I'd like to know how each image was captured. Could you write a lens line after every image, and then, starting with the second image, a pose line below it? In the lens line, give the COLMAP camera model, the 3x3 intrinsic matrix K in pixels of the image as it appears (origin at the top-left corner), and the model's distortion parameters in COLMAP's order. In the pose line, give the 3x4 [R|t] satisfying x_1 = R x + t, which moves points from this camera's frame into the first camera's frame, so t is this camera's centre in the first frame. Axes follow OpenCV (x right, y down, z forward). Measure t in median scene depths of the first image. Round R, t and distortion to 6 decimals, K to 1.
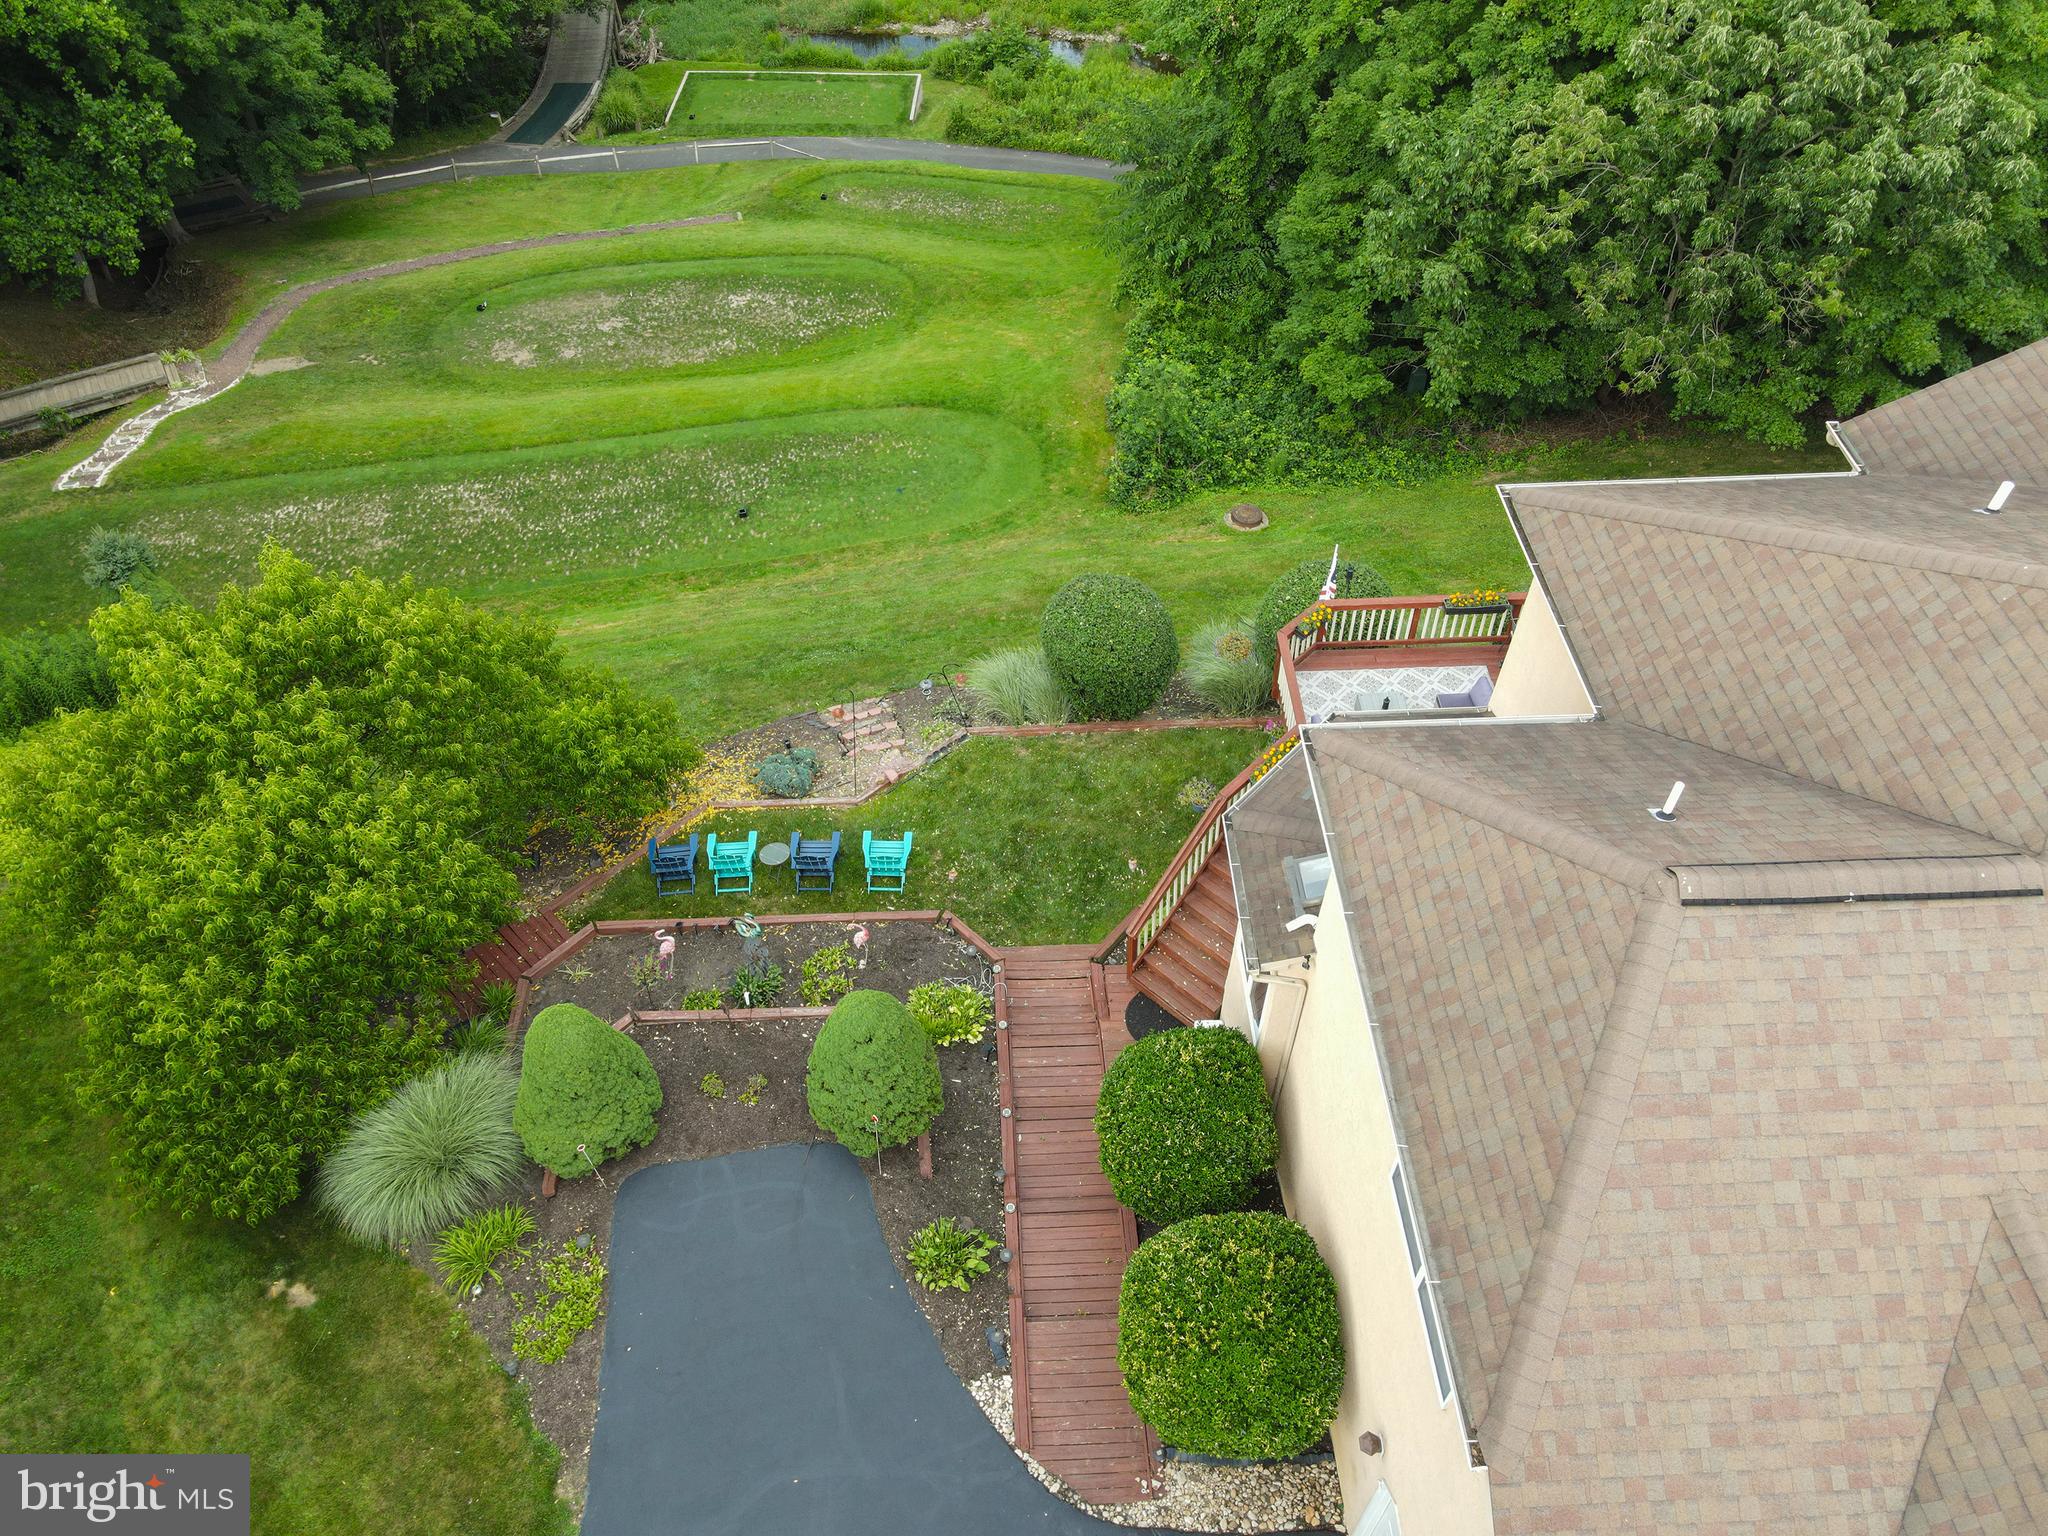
lens RADIAL K [[1500.5, 0, 1024.5], [0, 1500.5, 765.3], [0, 0, 1]] dist [0.002823, 0.021523]
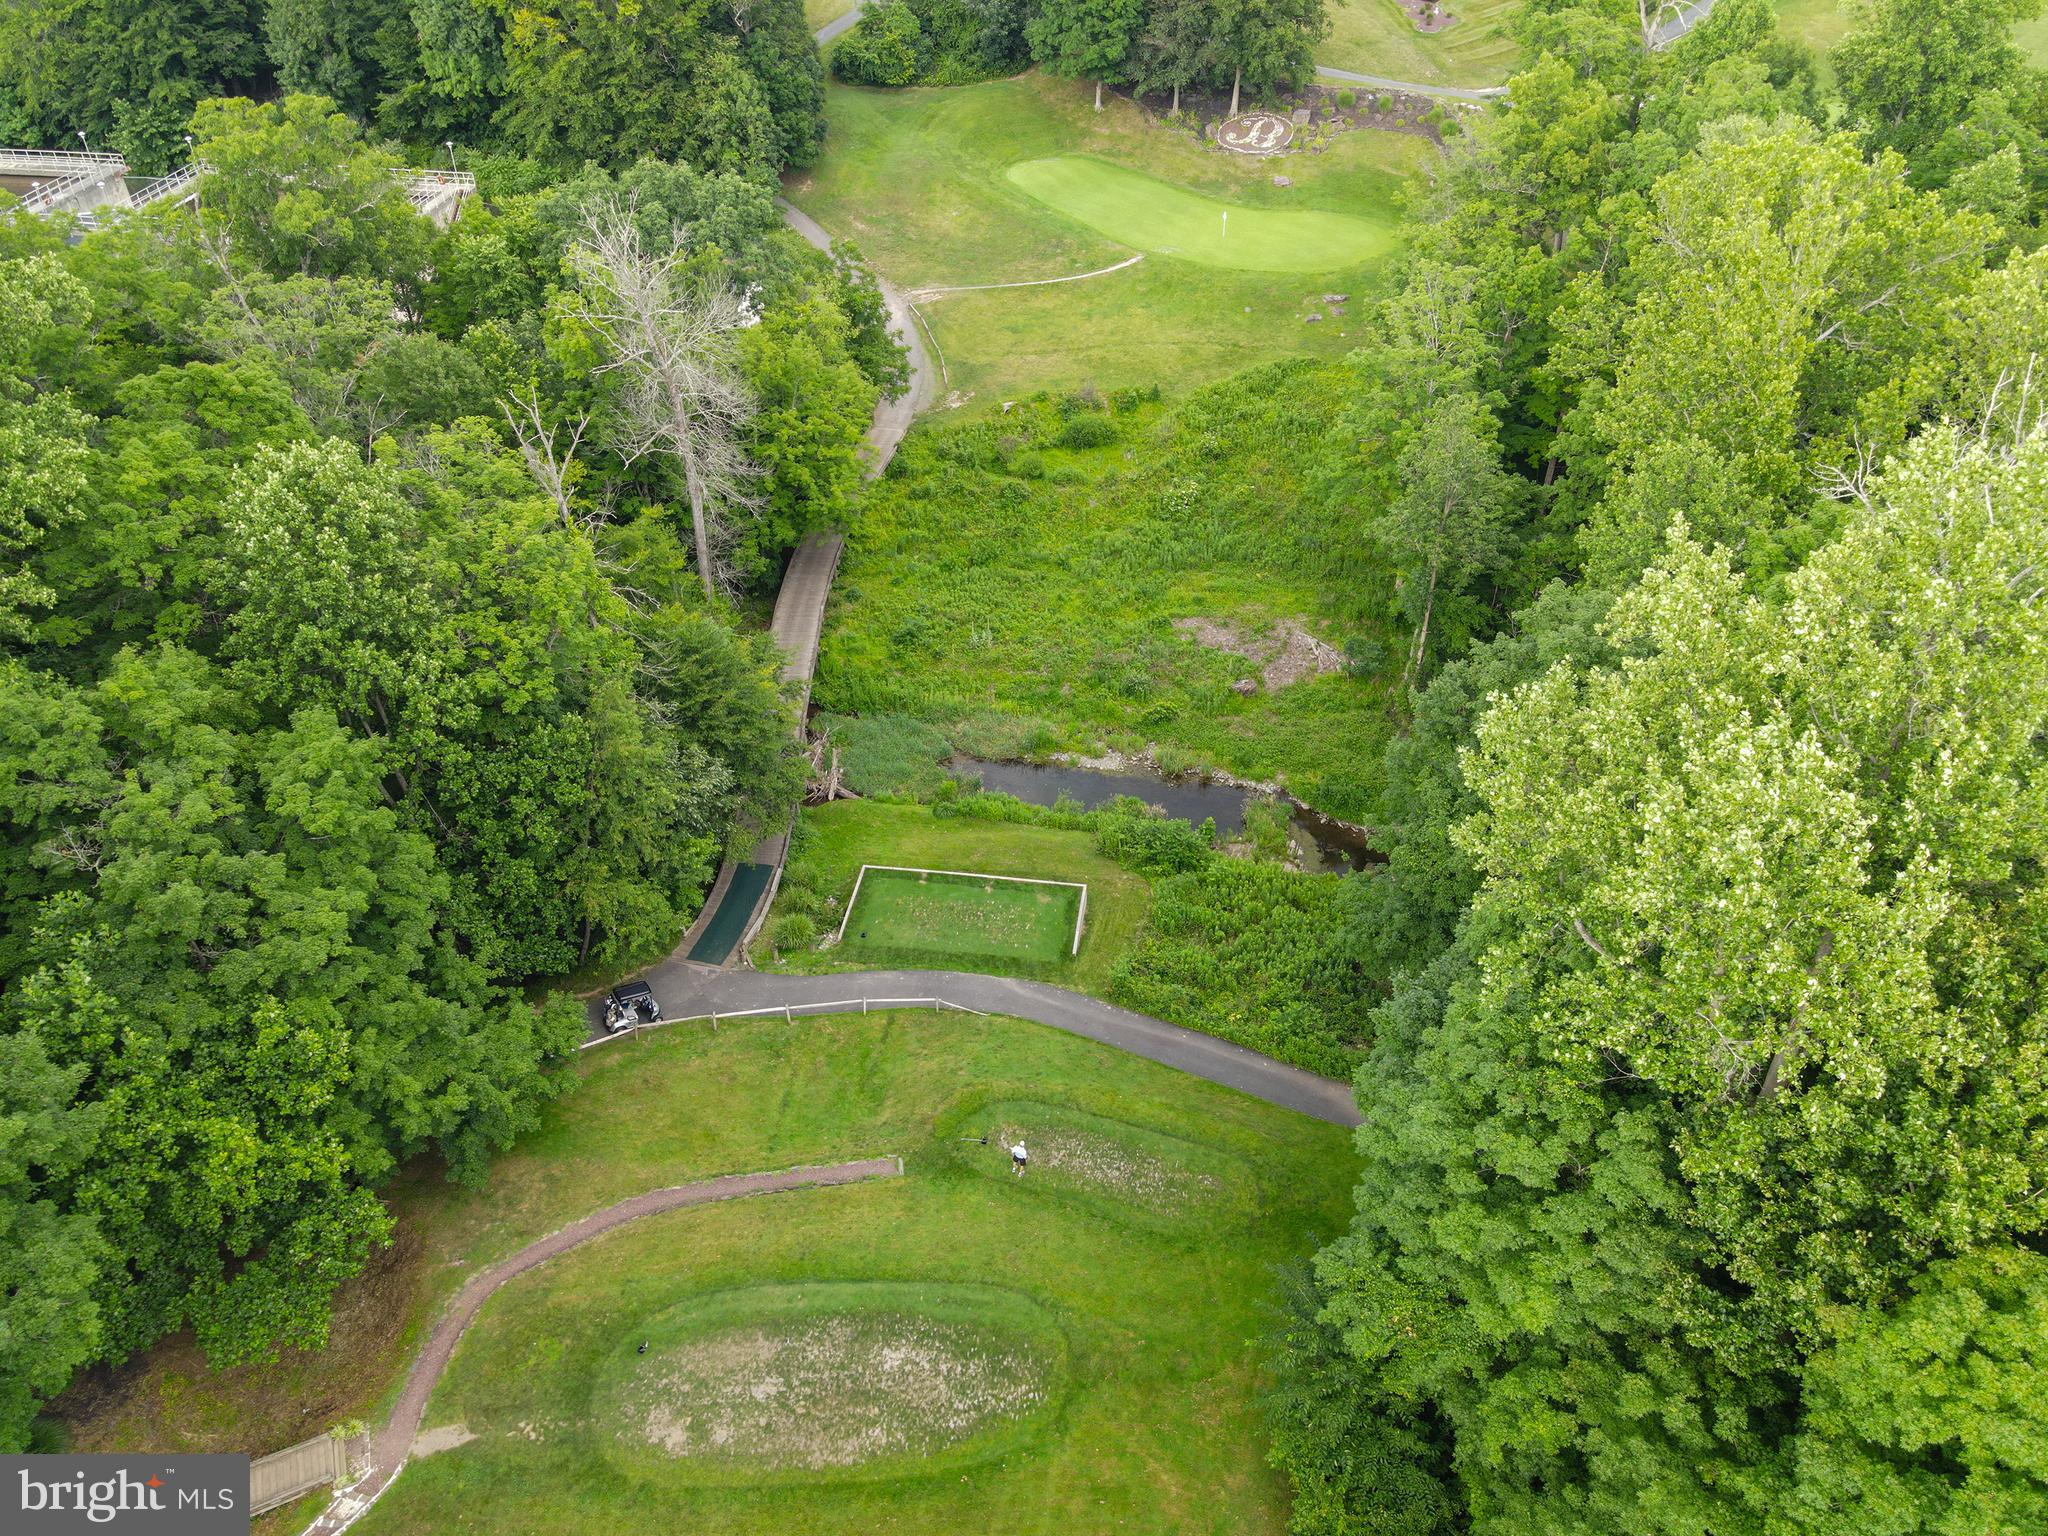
lens RADIAL K [[1500.5, 0, 1018.3], [0, 1500.5, 761.2], [0, 0, 1]] dist [0.002823, 0.021523]
pose [[0.994128, 0.061858, -0.088785, -0.043487], [-0.076405, 0.982278, -0.171149, -0.546482], [0.076625, 0.176927, 0.981237, -0.048546]]
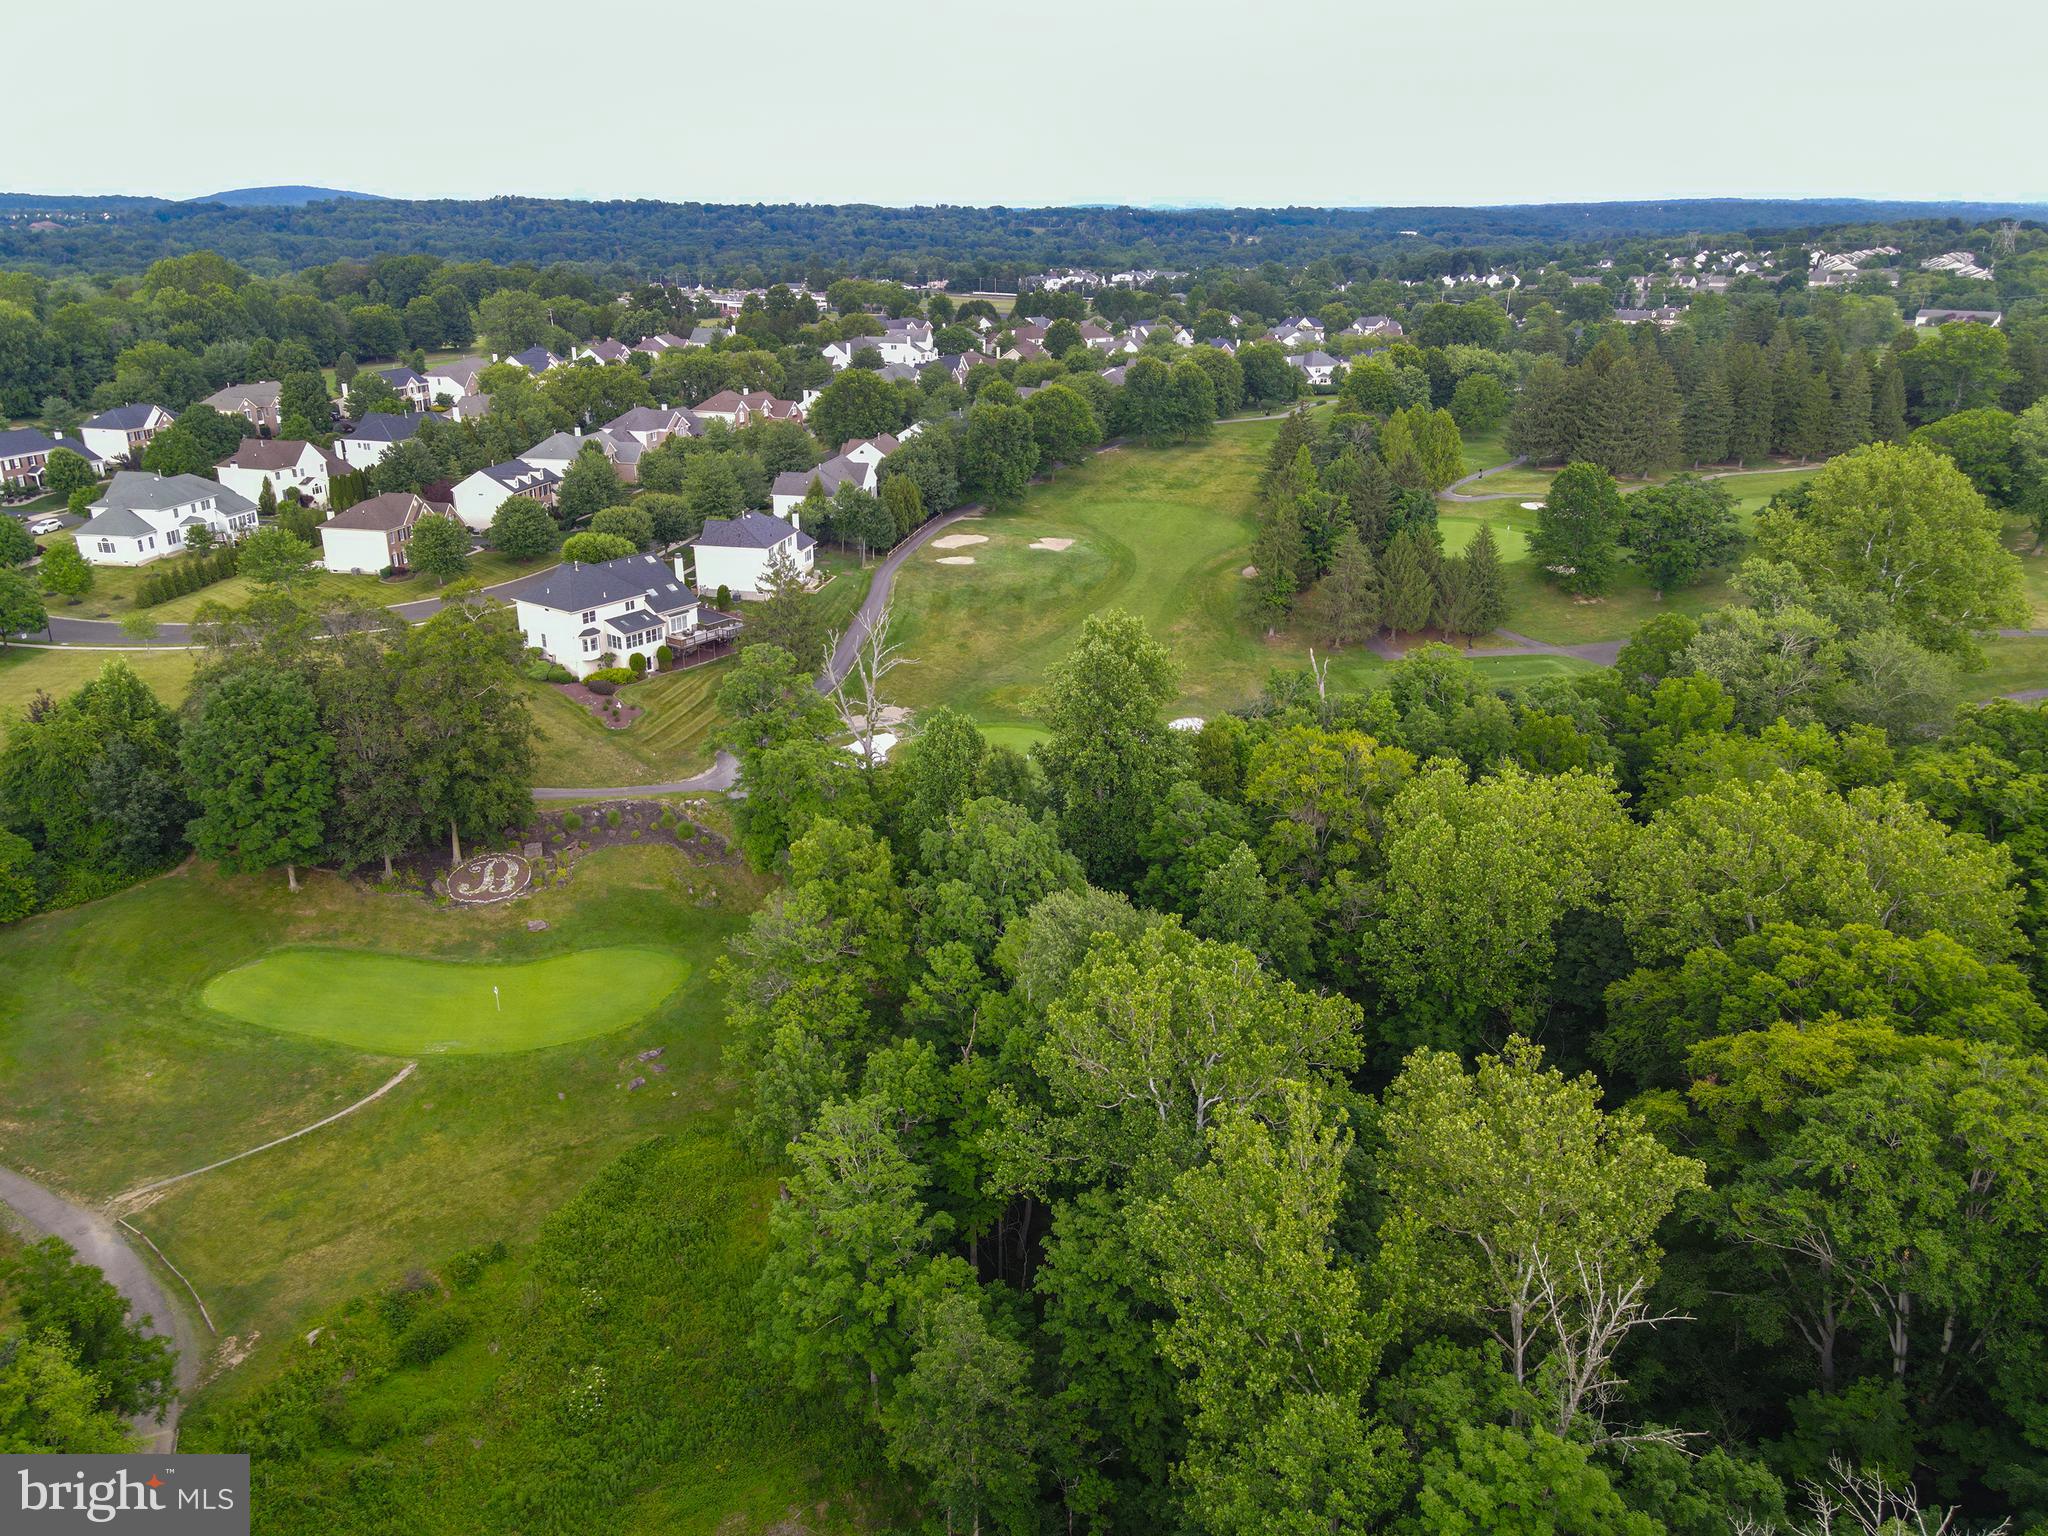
lens RADIAL K [[1500.5, 0, 1022.3], [0, 1500.5, 769.5], [0, 0, 1]] dist [0.002823, 0.021523]
pose [[0.882645, -0.172845, 0.437107, -0.231036], [0.356951, 0.851513, -0.384073, -1.089393], [-0.305817, 0.495026, 0.813281, 0.044076]]
